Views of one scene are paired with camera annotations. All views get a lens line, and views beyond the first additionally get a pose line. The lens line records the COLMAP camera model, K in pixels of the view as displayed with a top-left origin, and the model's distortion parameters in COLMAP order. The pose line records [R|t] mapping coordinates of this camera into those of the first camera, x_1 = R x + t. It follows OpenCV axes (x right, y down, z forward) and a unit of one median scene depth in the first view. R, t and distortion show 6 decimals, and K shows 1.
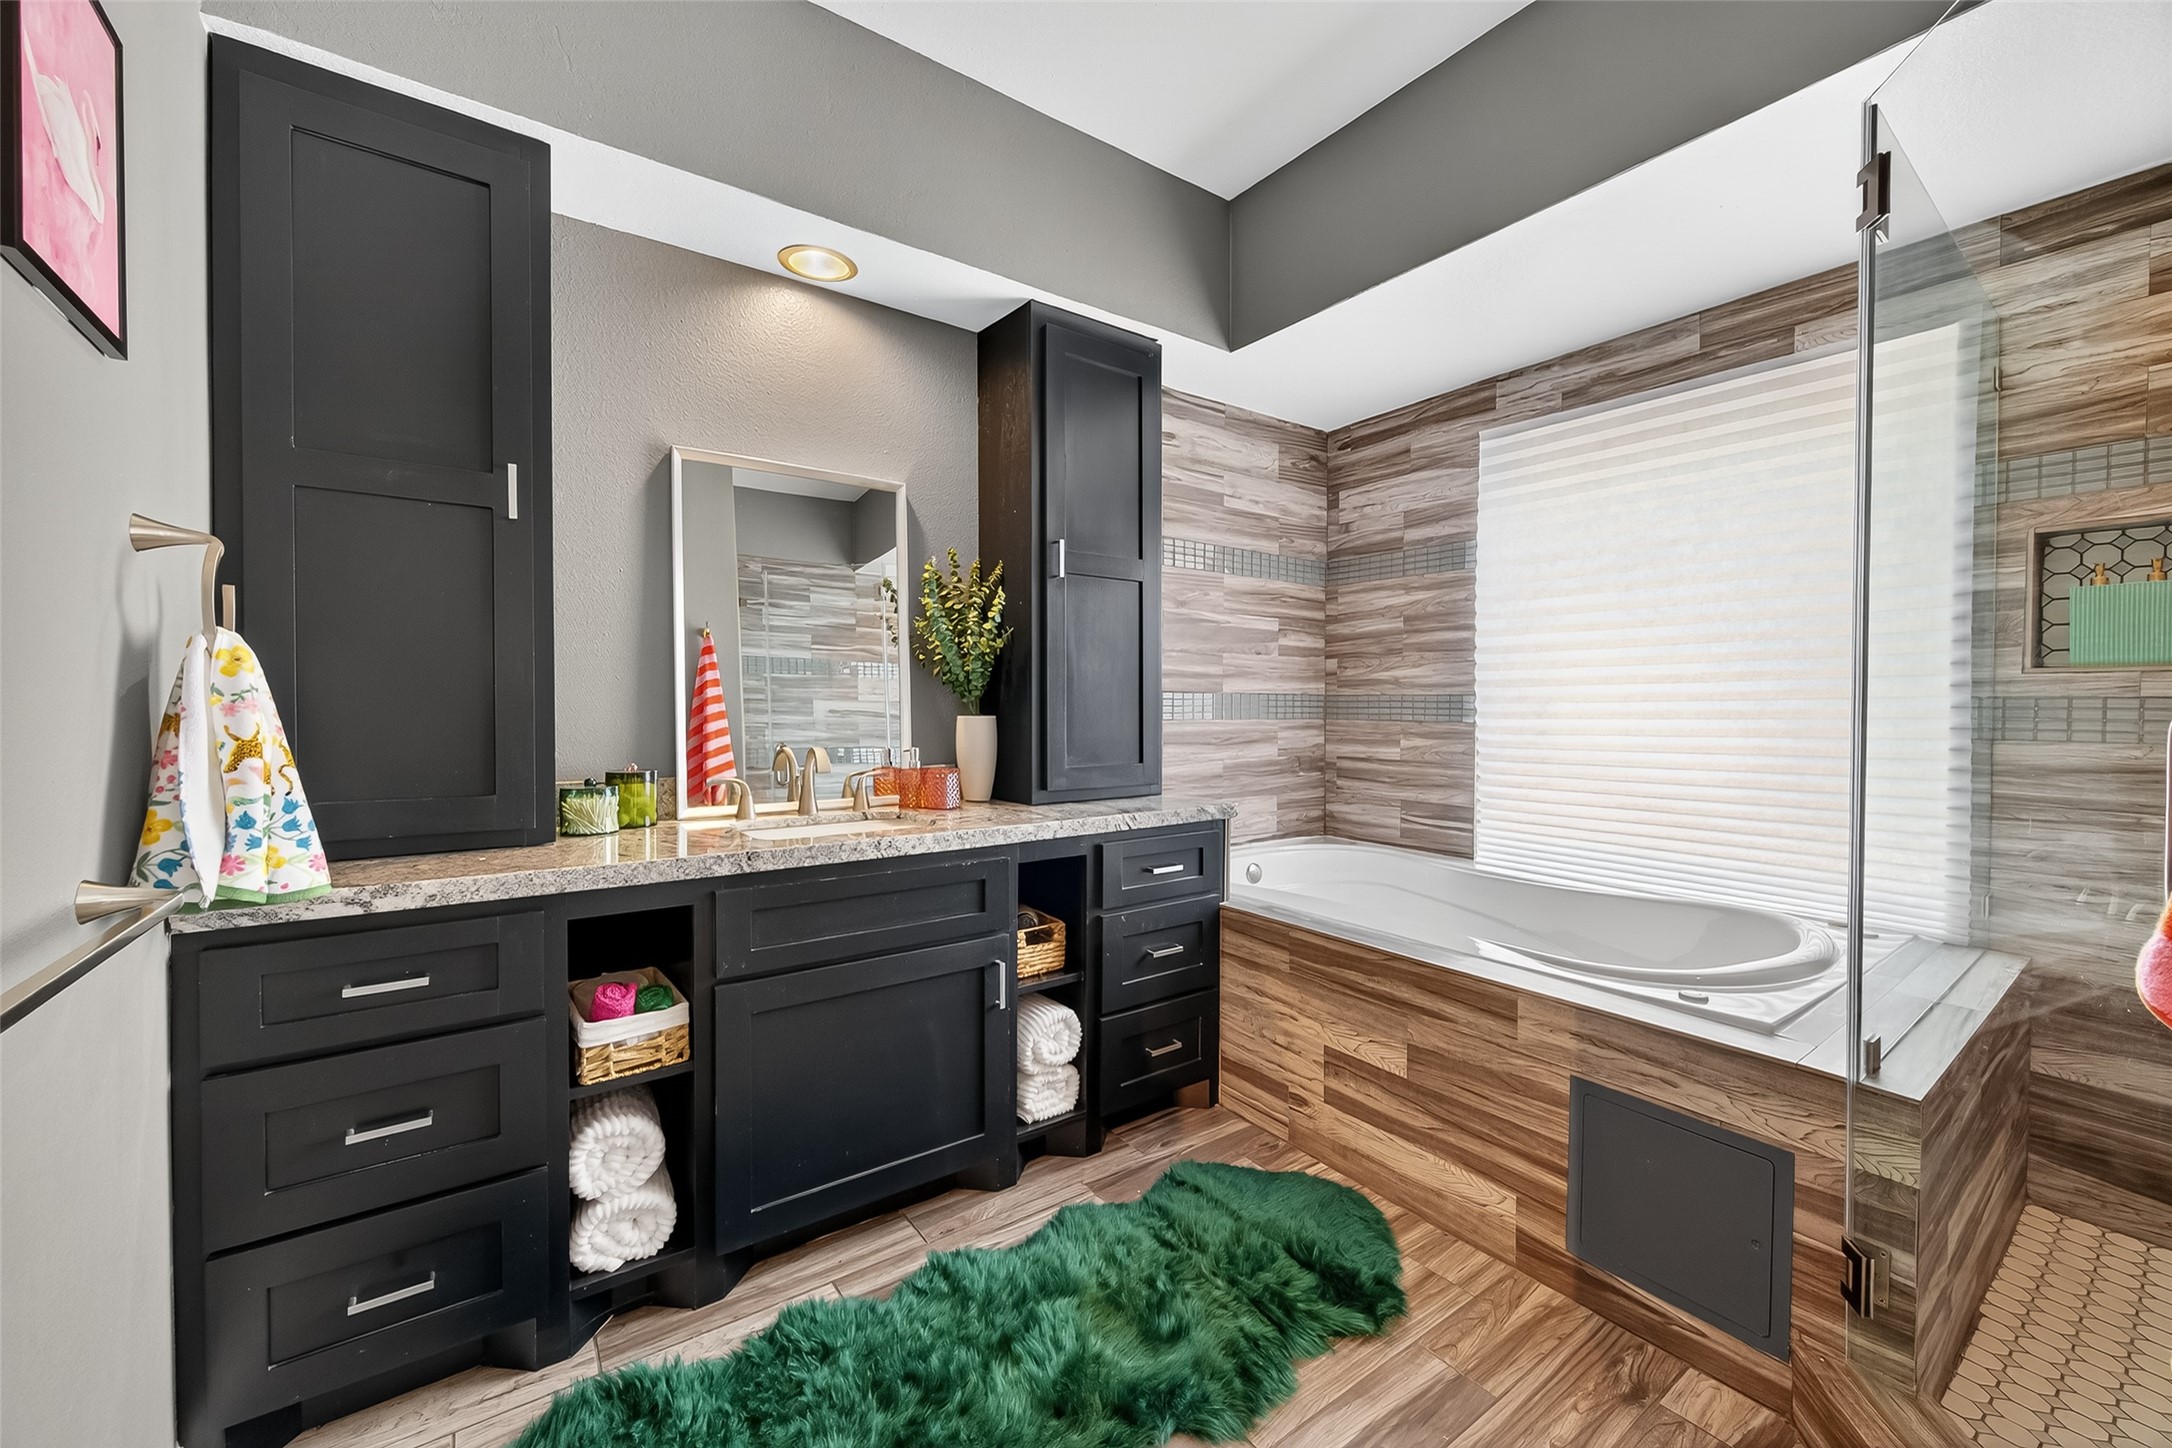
lens RADIAL K [[843.5, 0, 1073.3], [0, 843.5, 710.9], [0, 0, 1]] dist [-0.000929, -0.000544]
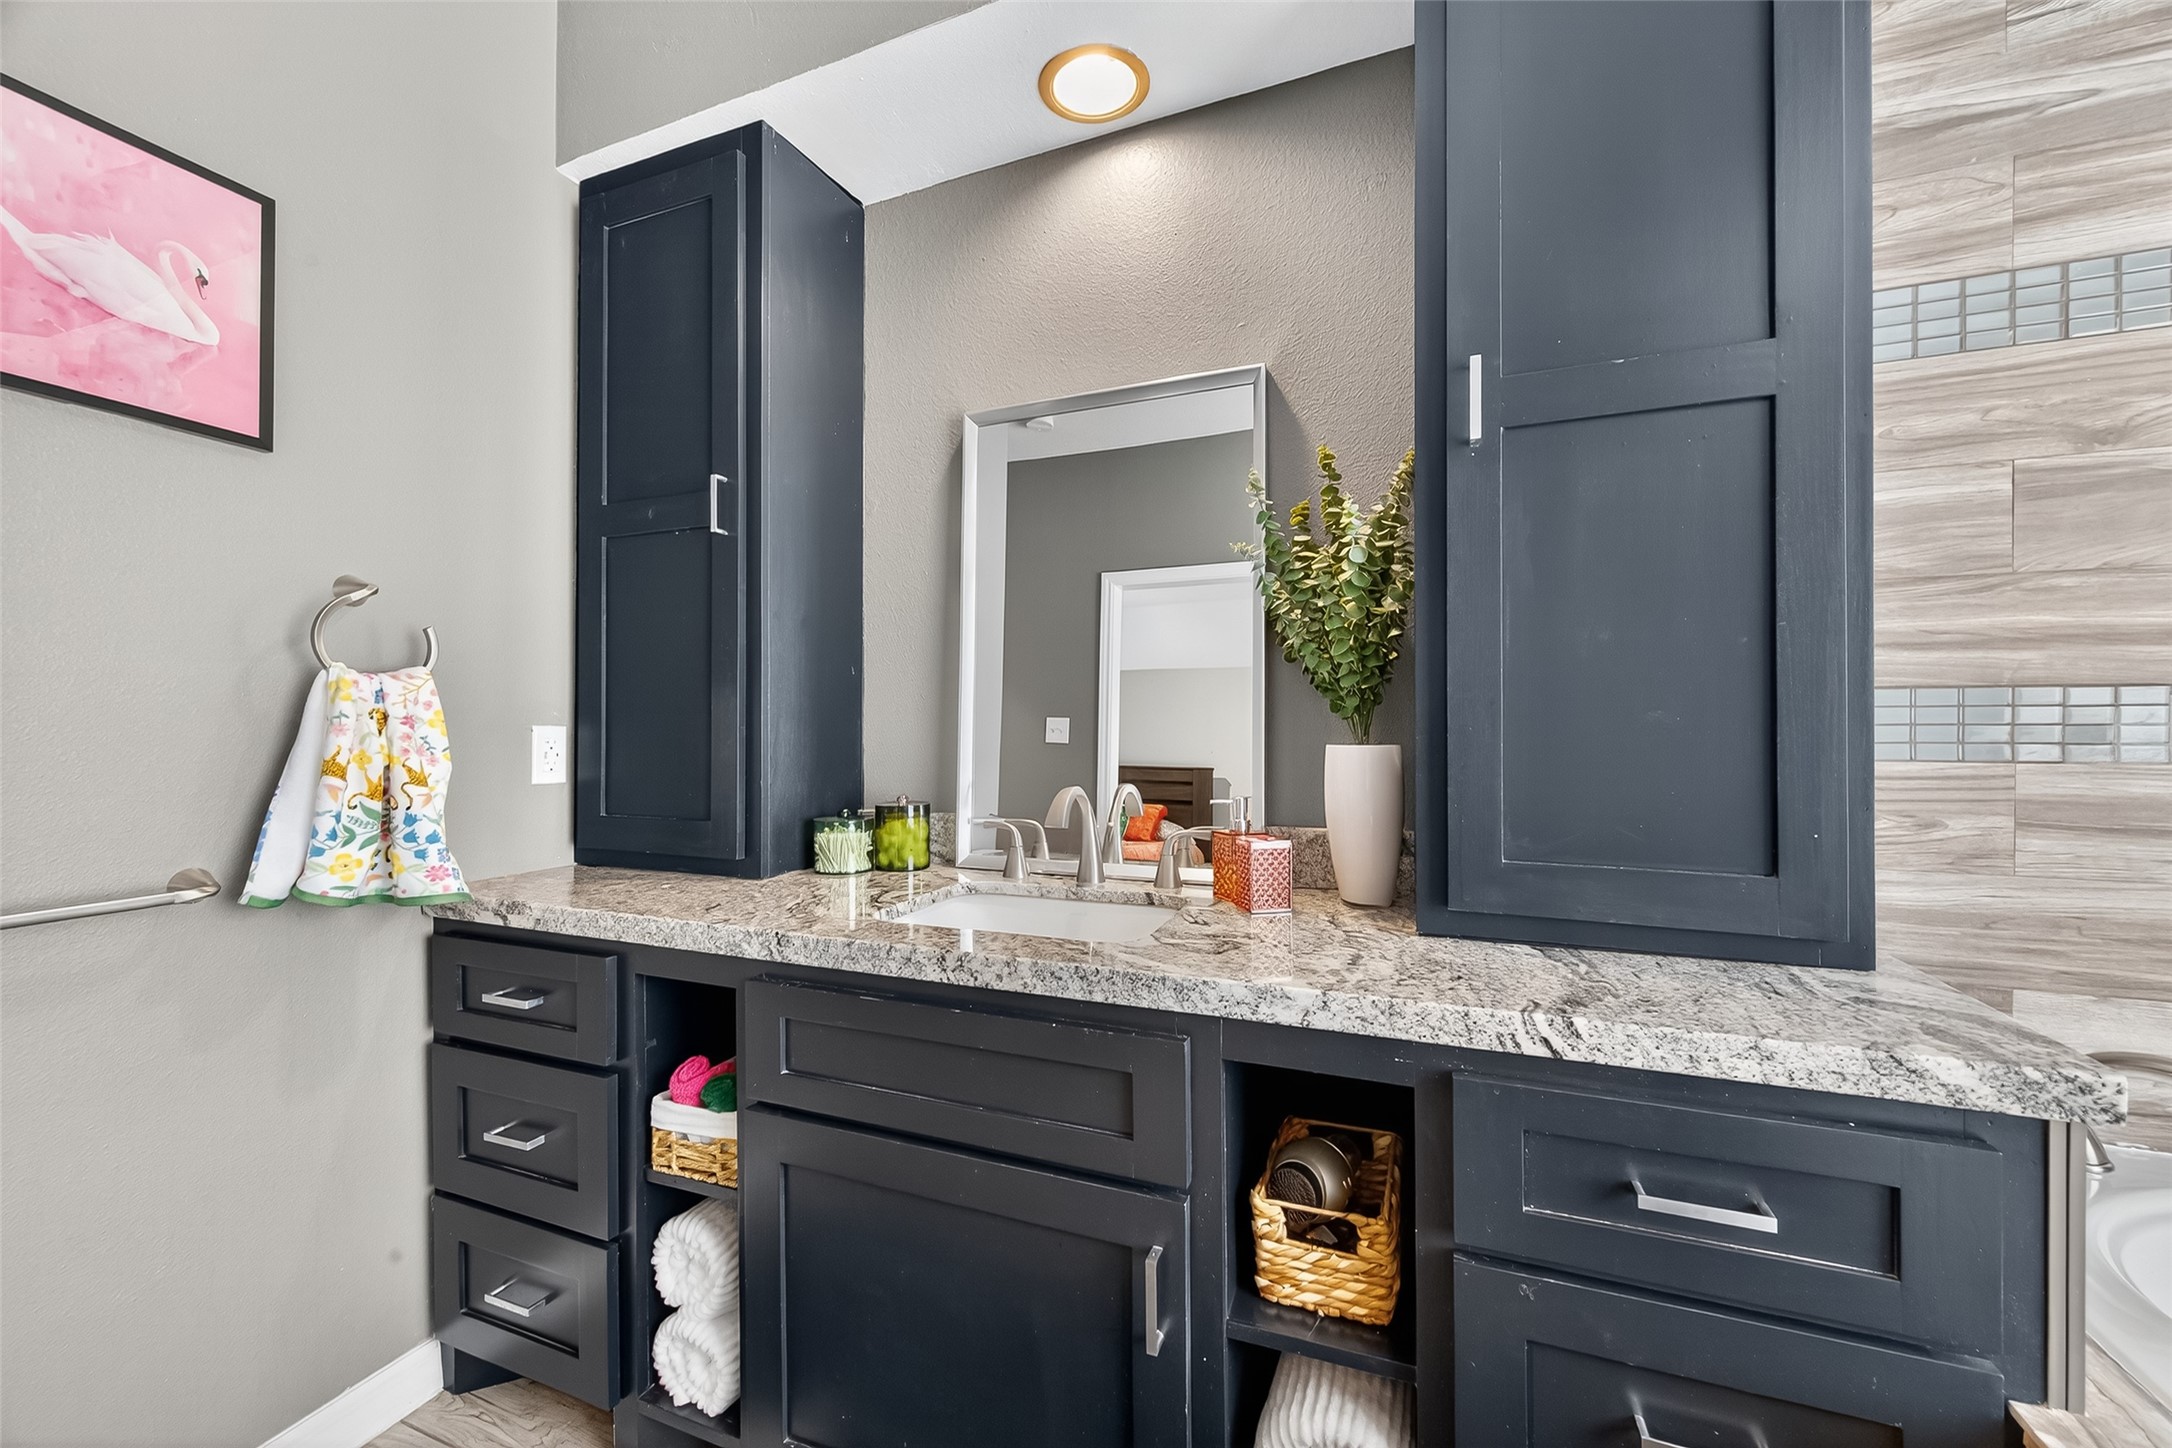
lens RADIAL K [[843.5, 0, 1073.3], [0, 843.5, 710.9], [0, 0, 1]] dist [-0.000929, -0.000544]
pose [[0.538037, -0.018280, -0.842723, 0.311726], [0.002415, 0.999794, -0.020145, -0.005206], [0.842918, 0.008804, 0.537970, 0.720970]]
